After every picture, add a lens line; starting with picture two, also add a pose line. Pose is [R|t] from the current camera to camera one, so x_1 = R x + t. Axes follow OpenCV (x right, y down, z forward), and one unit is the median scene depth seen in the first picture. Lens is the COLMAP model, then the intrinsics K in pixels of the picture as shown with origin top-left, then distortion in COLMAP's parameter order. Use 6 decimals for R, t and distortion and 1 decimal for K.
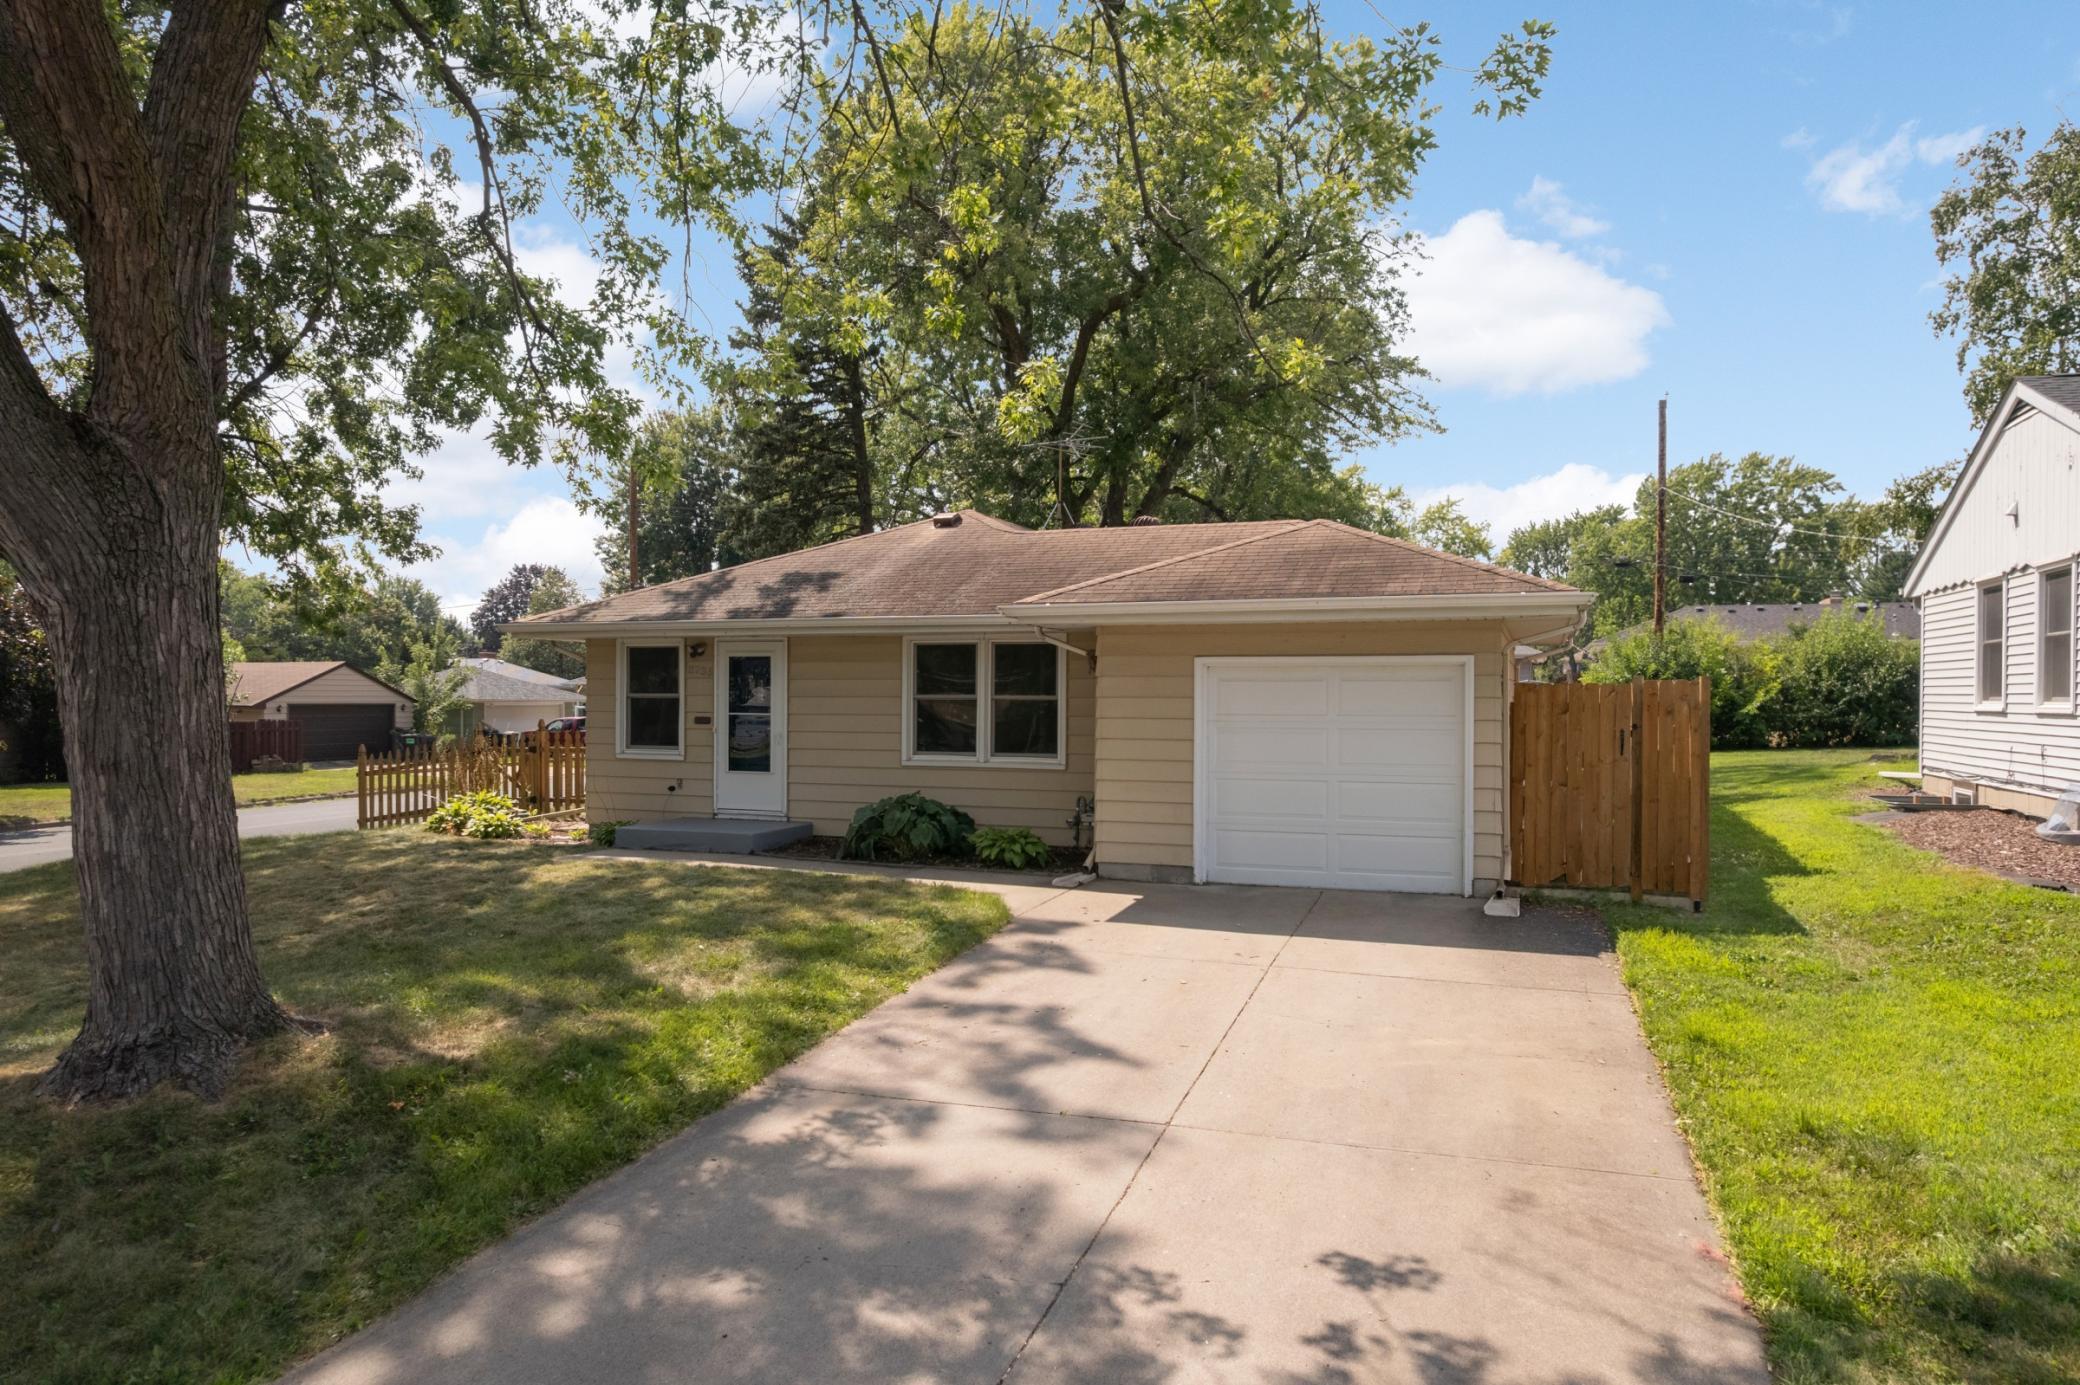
lens RADIAL K [[1384.6, 0, 1029.2], [0, 1384.6, 670.2], [0, 0, 1]] dist [-0.073091, 0.074083]
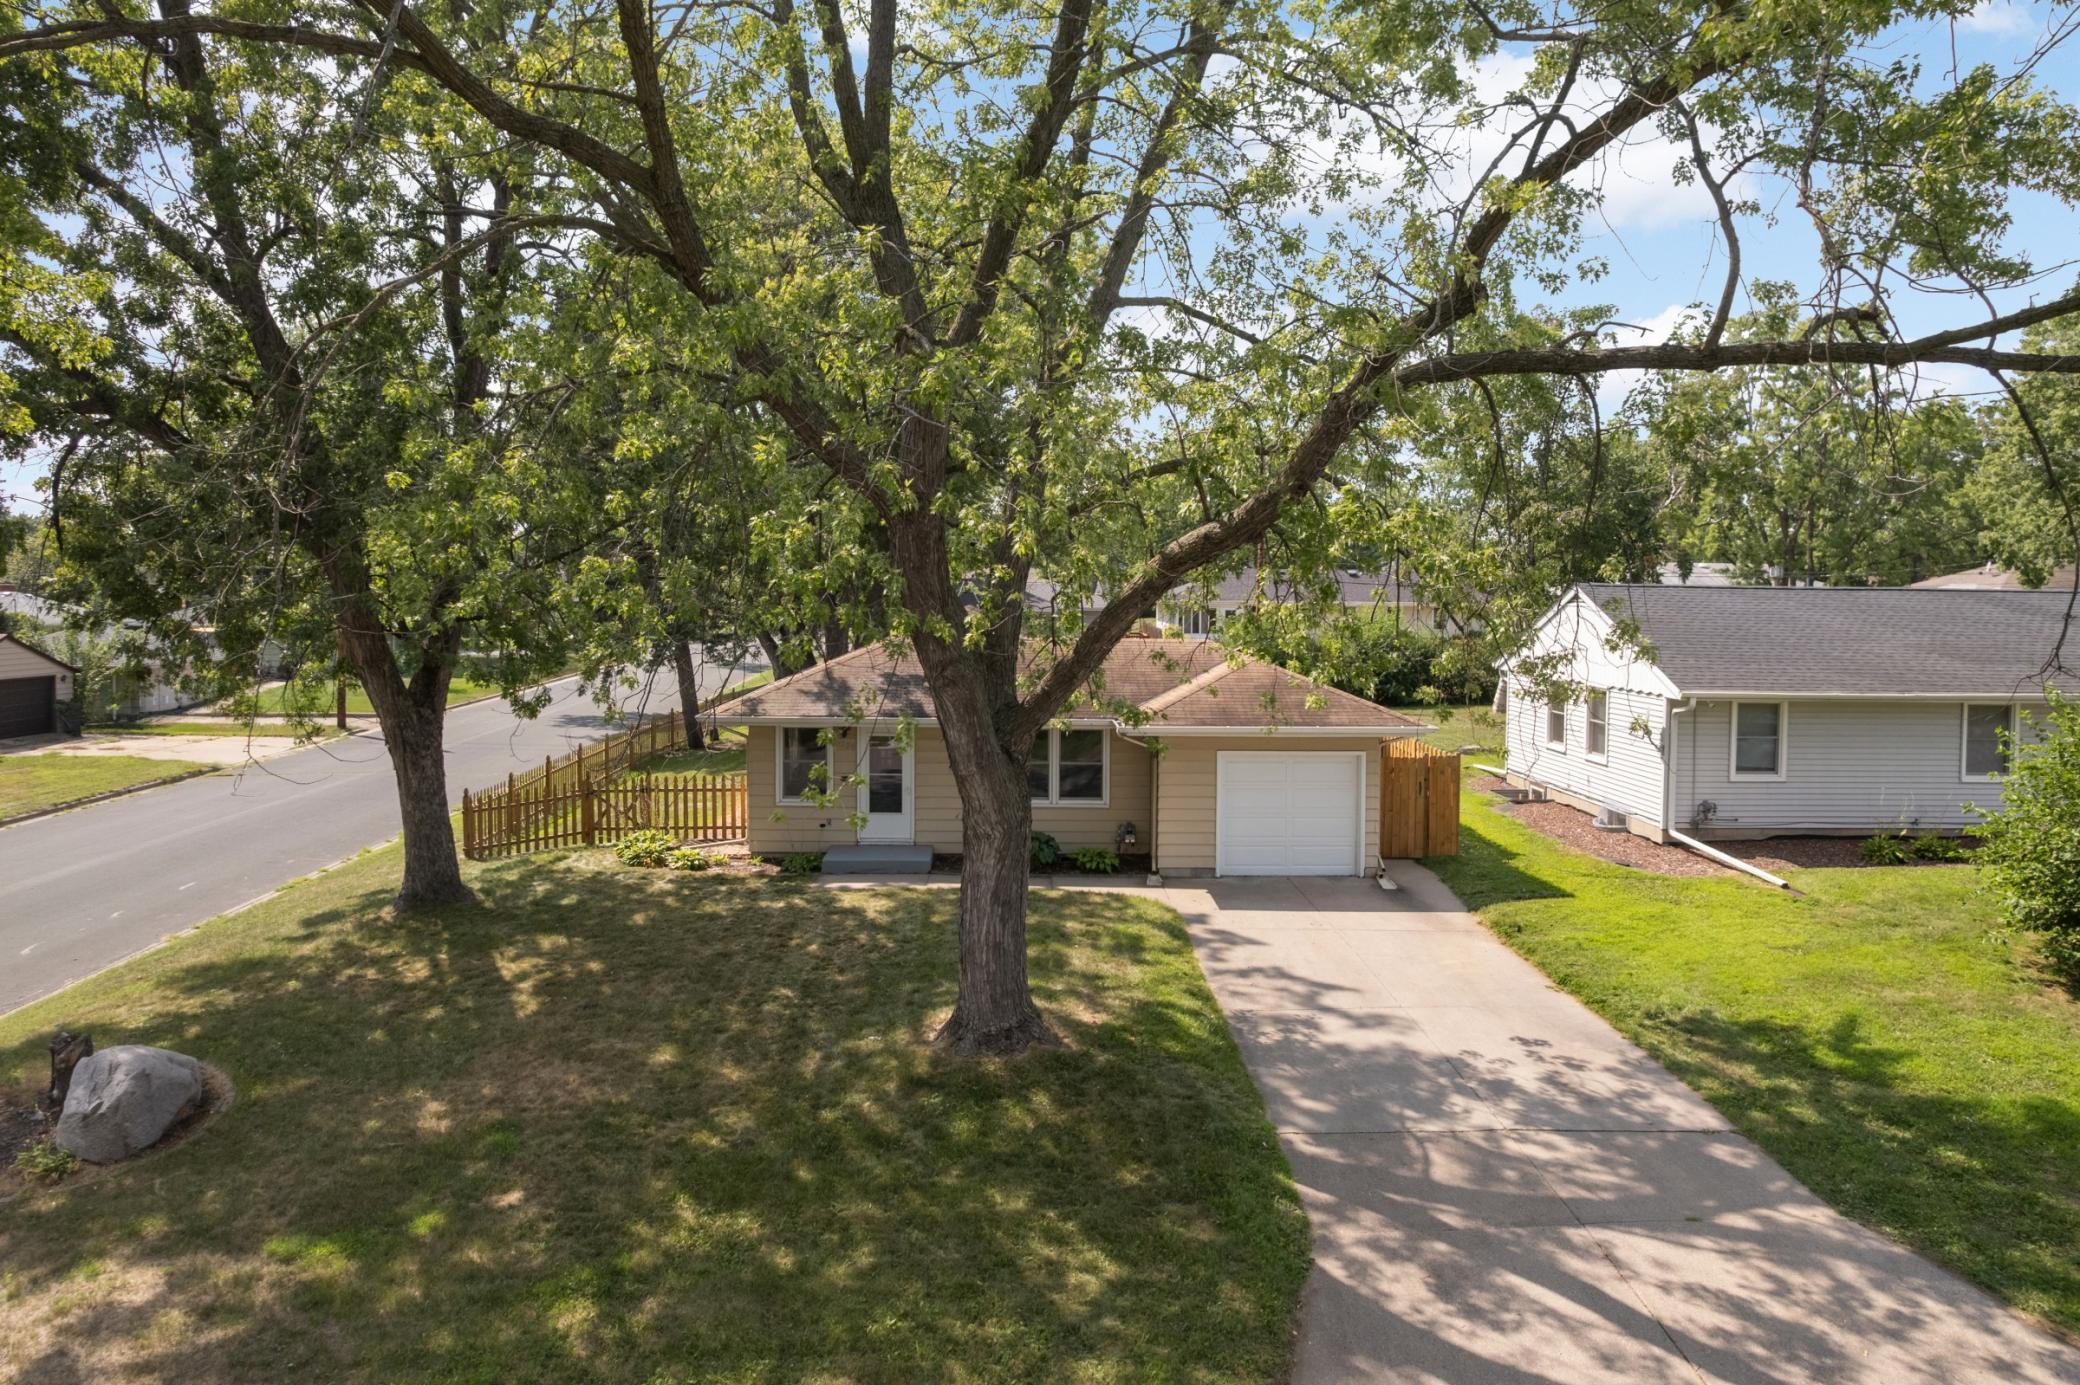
lens RADIAL K [[1298.7, 0, 1025.8], [0, 1298.7, 691.5], [0, 0, 1]] dist [-0.079559, 0.064012]
pose [[0.931381, -0.030935, 0.362729, -0.763874], [-0.003049, 0.995685, 0.092745, -0.259349], [-0.364033, -0.087487, 0.927268, -0.477454]]
